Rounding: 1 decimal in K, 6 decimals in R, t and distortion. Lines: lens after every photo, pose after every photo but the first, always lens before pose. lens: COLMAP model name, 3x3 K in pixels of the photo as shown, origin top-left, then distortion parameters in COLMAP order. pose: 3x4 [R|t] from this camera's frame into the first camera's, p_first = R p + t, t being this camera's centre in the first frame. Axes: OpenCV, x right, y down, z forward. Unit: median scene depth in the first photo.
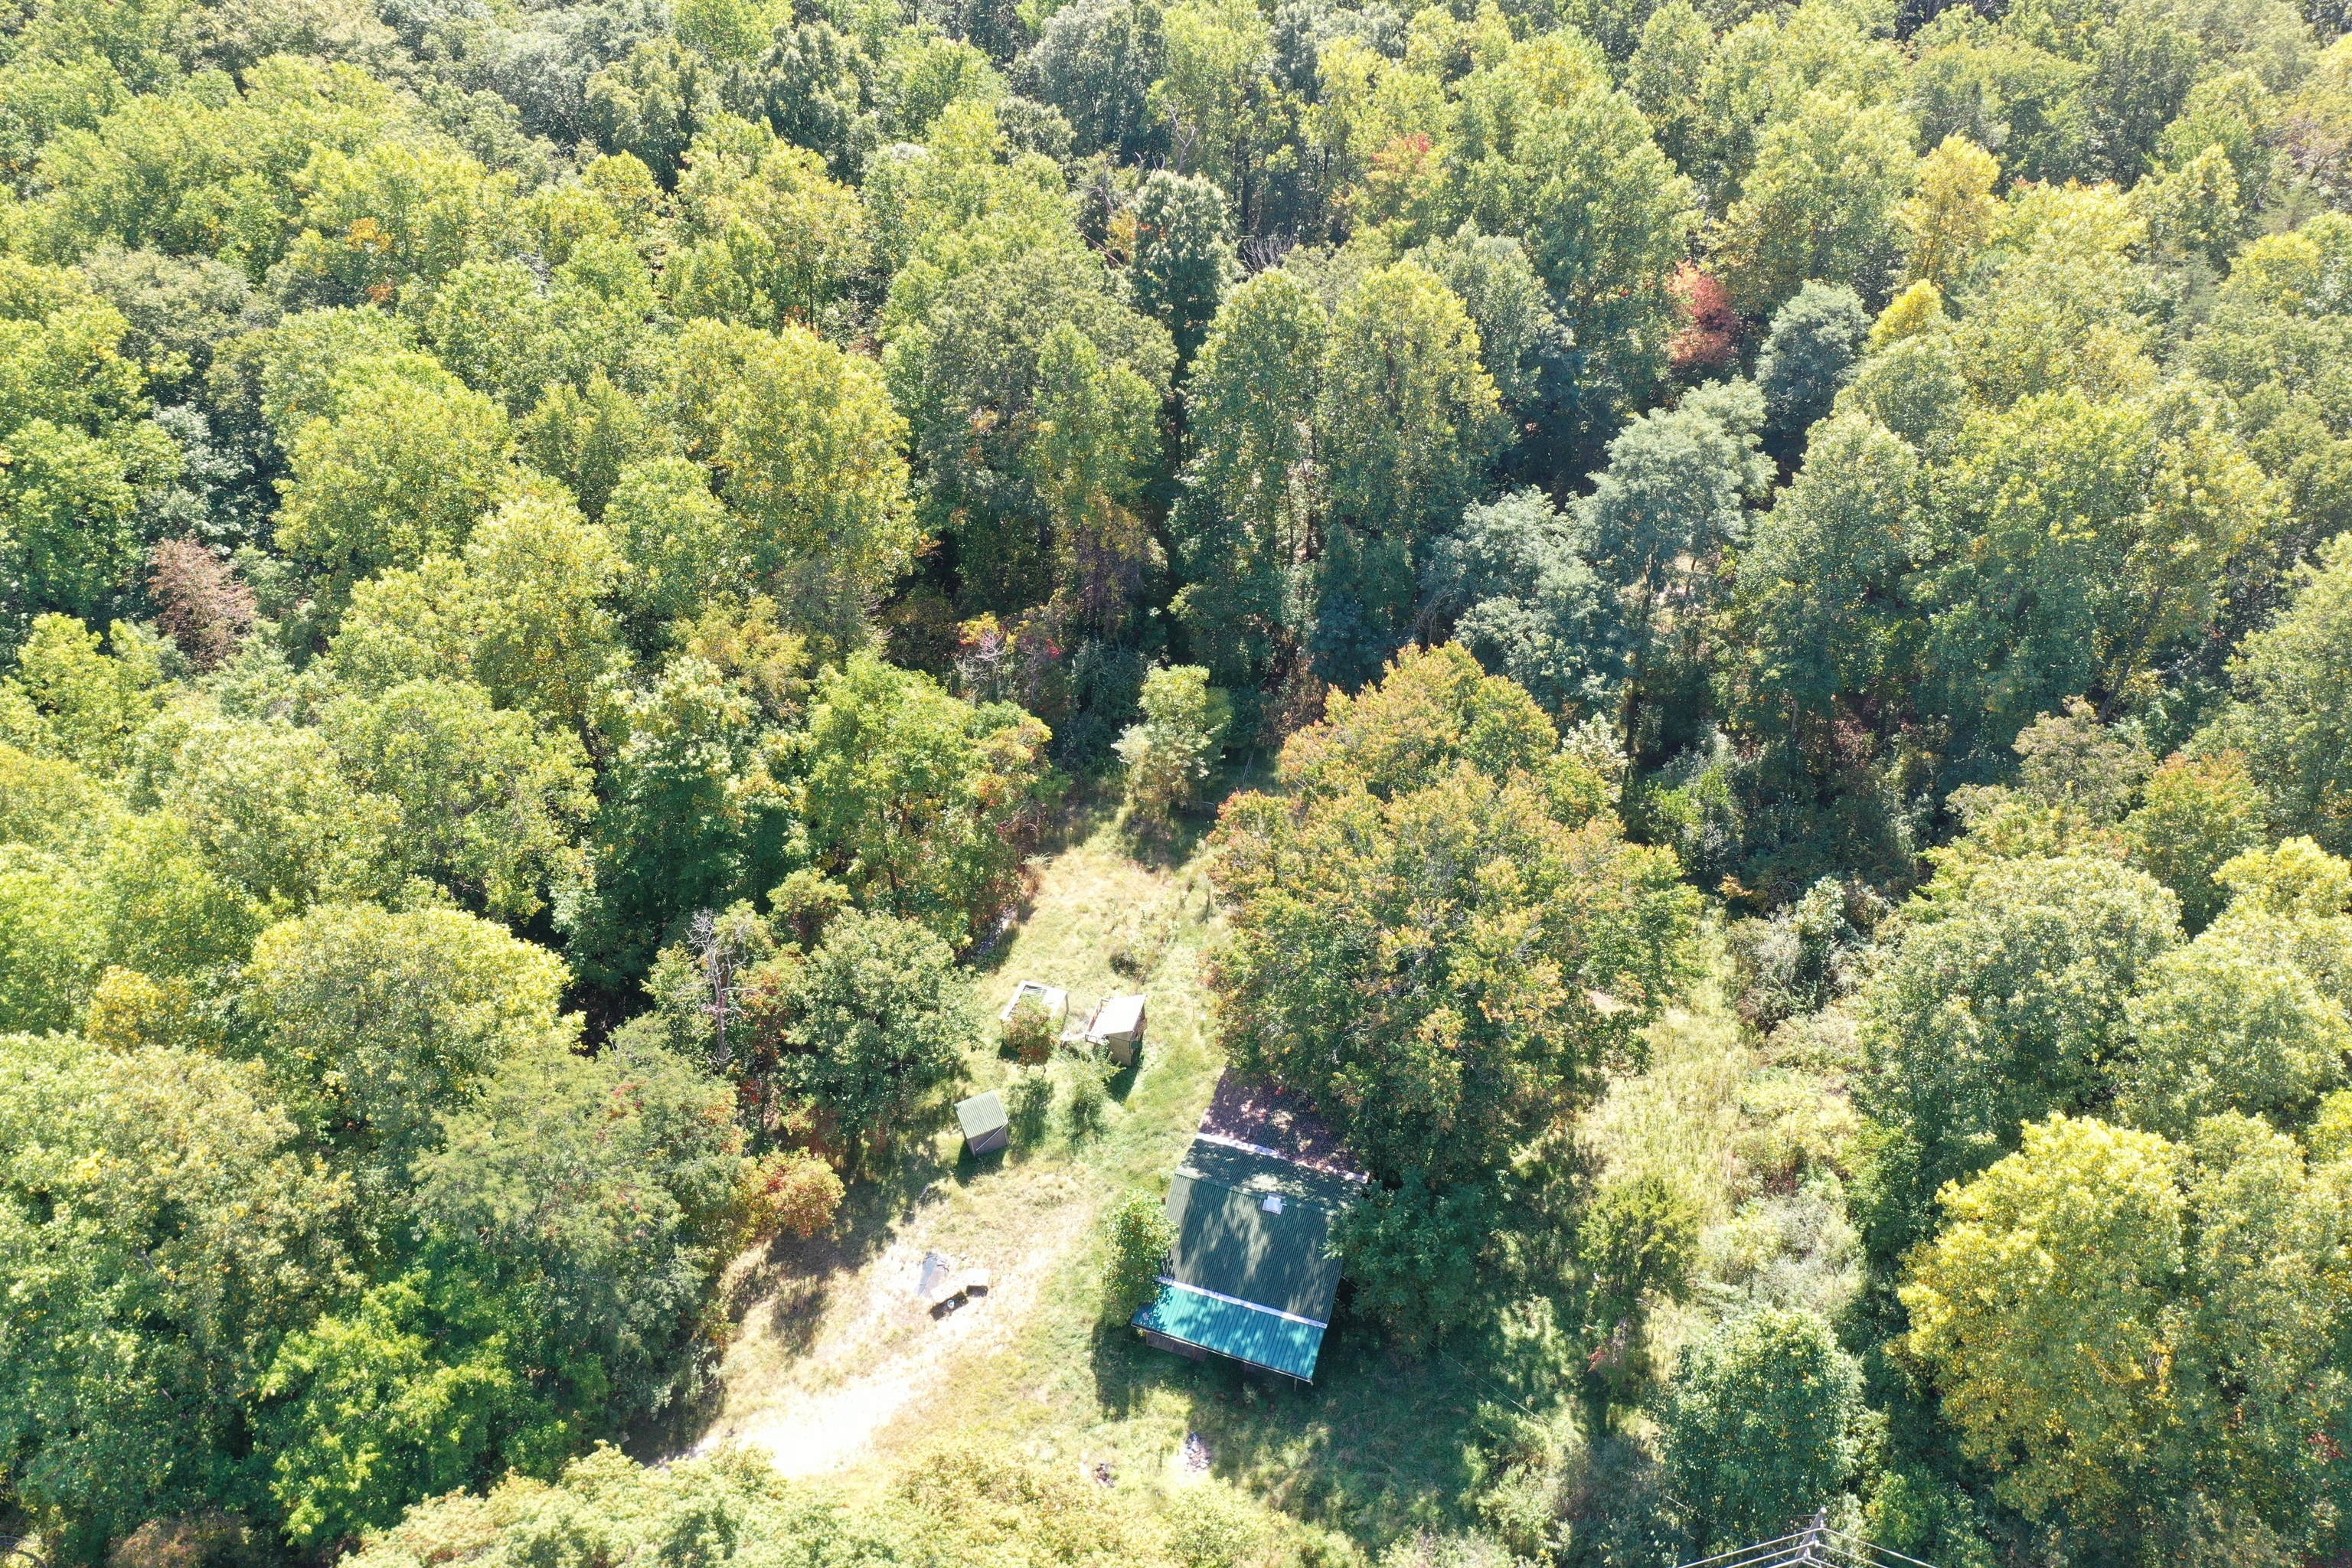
lens RADIAL K [[1864.8, 0, 1189.1], [0, 1864.8, 789.2], [0, 0, 1]] dist [0.011409, 0.003759]
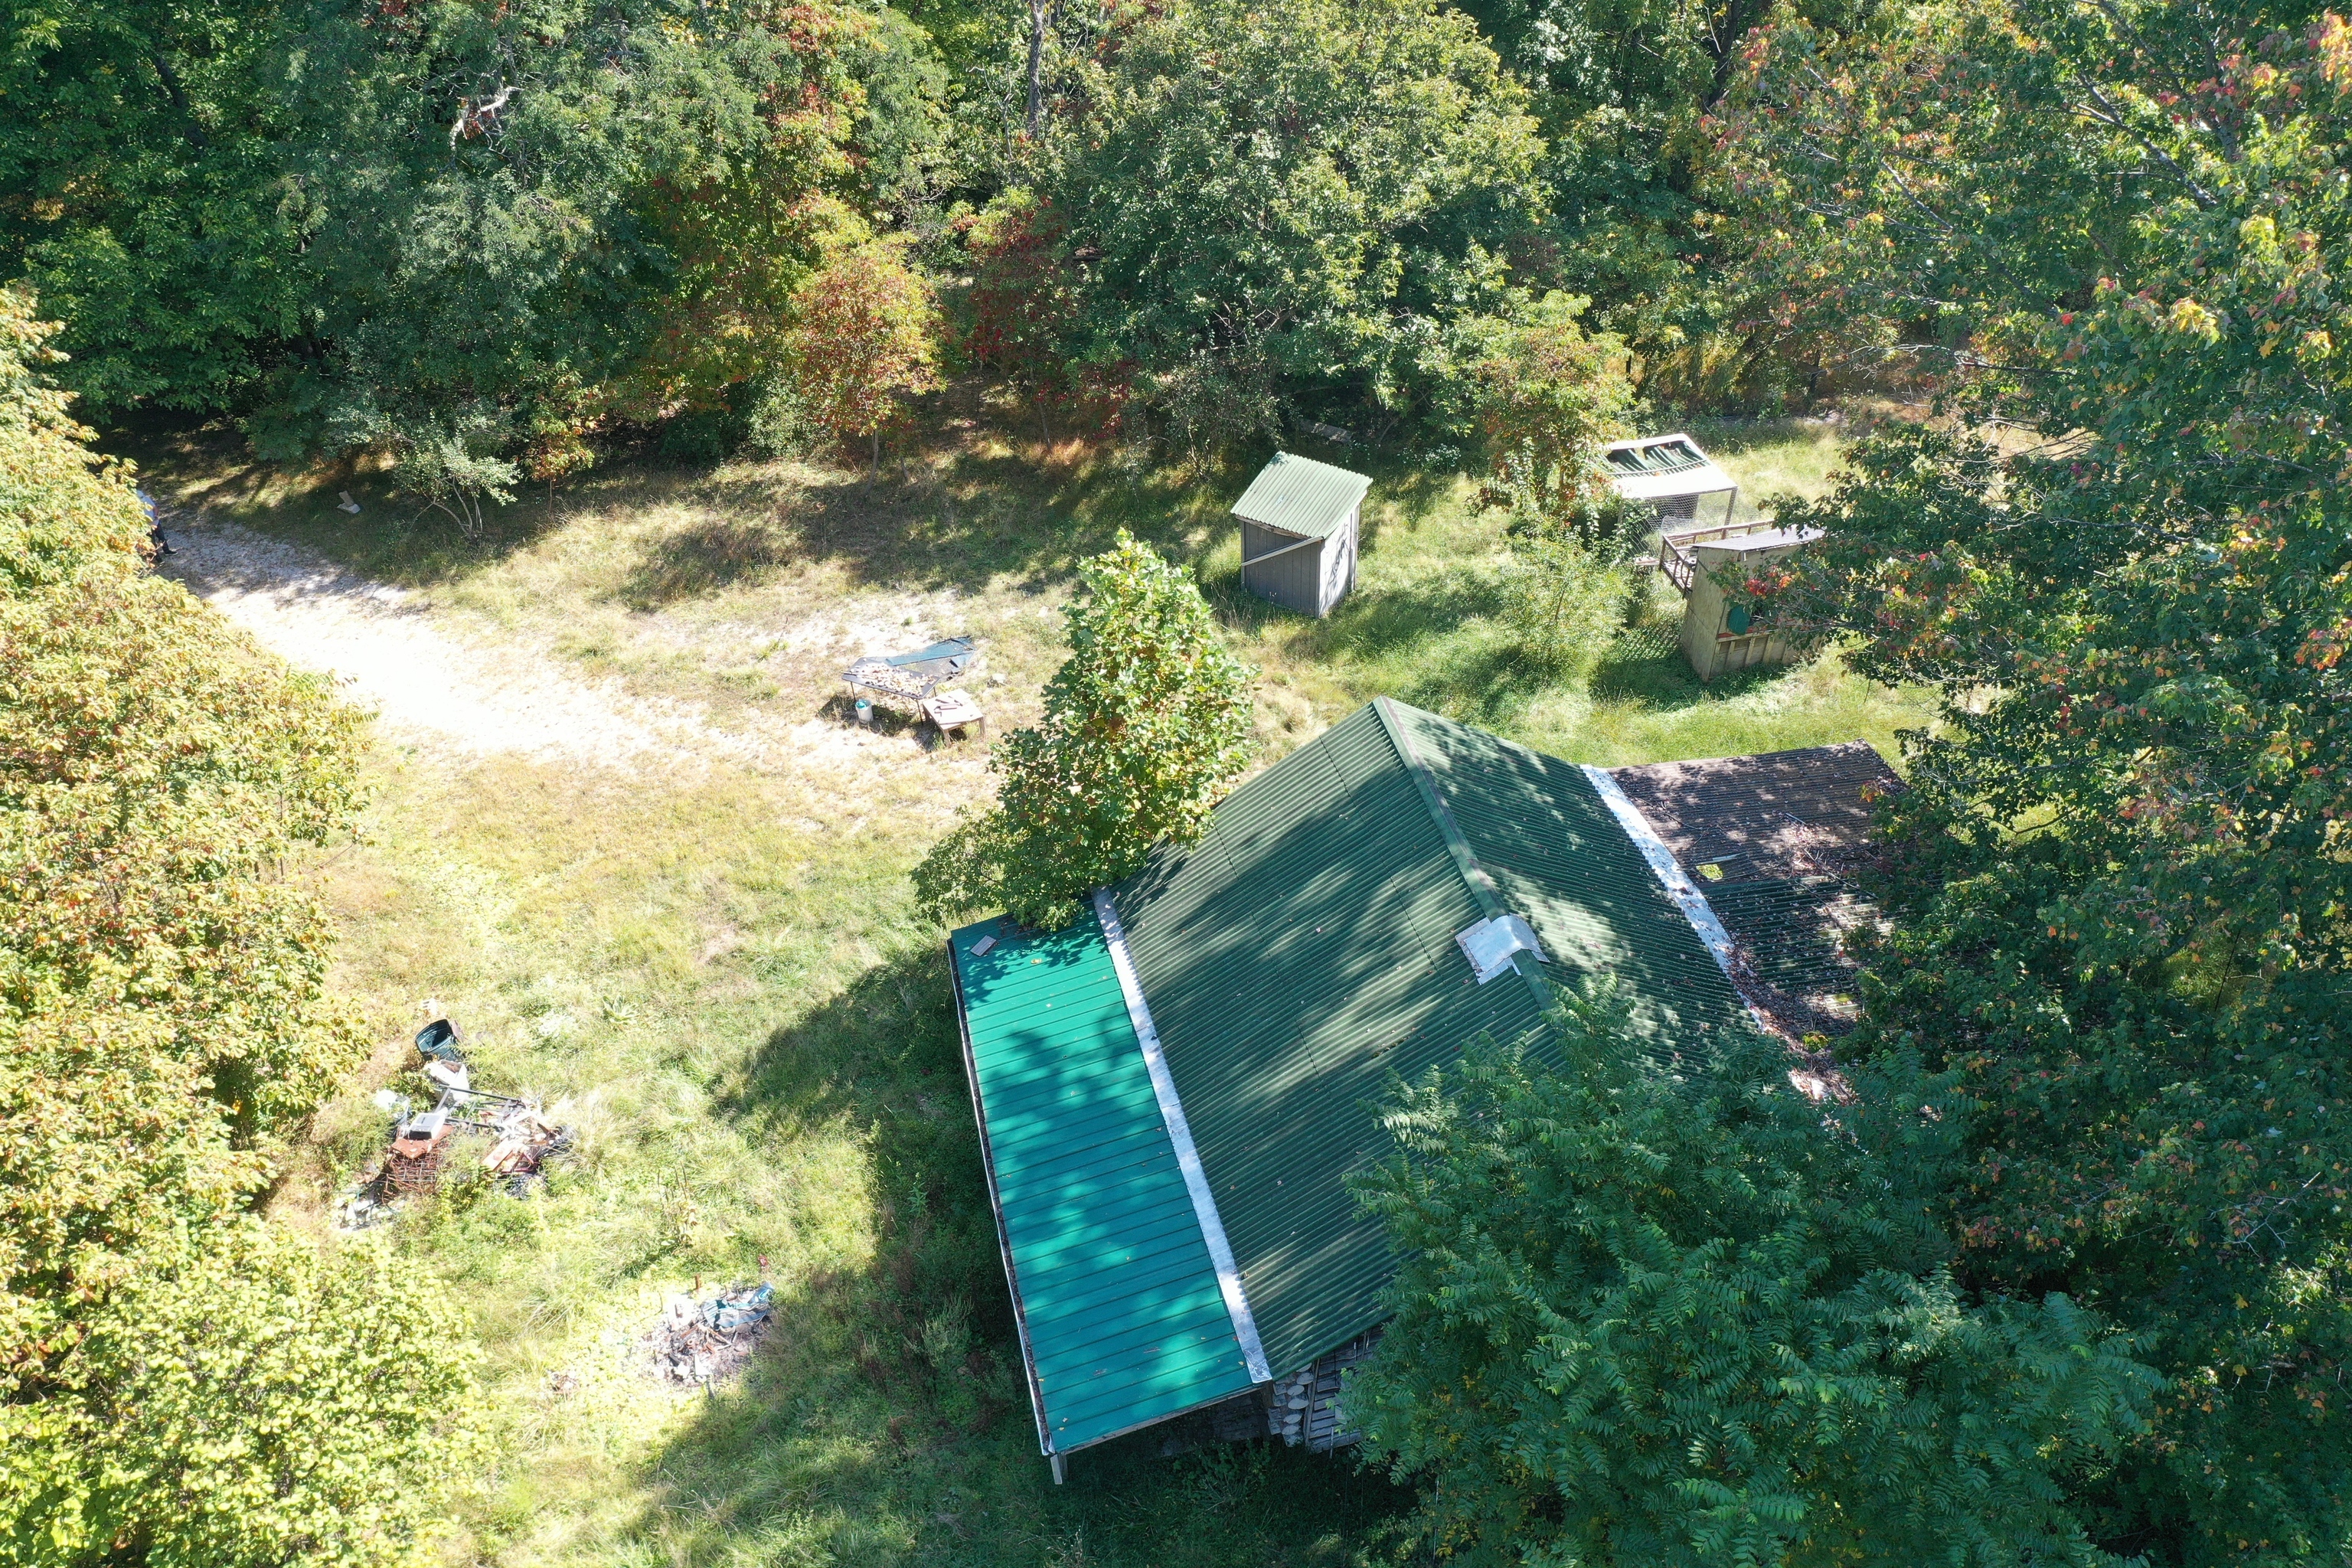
lens RADIAL K [[1864.8, 0, 1189.1], [0, 1864.8, 789.2], [0, 0, 1]] dist [0.011409, 0.003759]
pose [[0.550270, 0.554261, -0.624498, 0.163814], [-0.586759, 0.788797, 0.183066, 0.170528], [0.594069, 0.265694, 0.759269, 0.722941]]
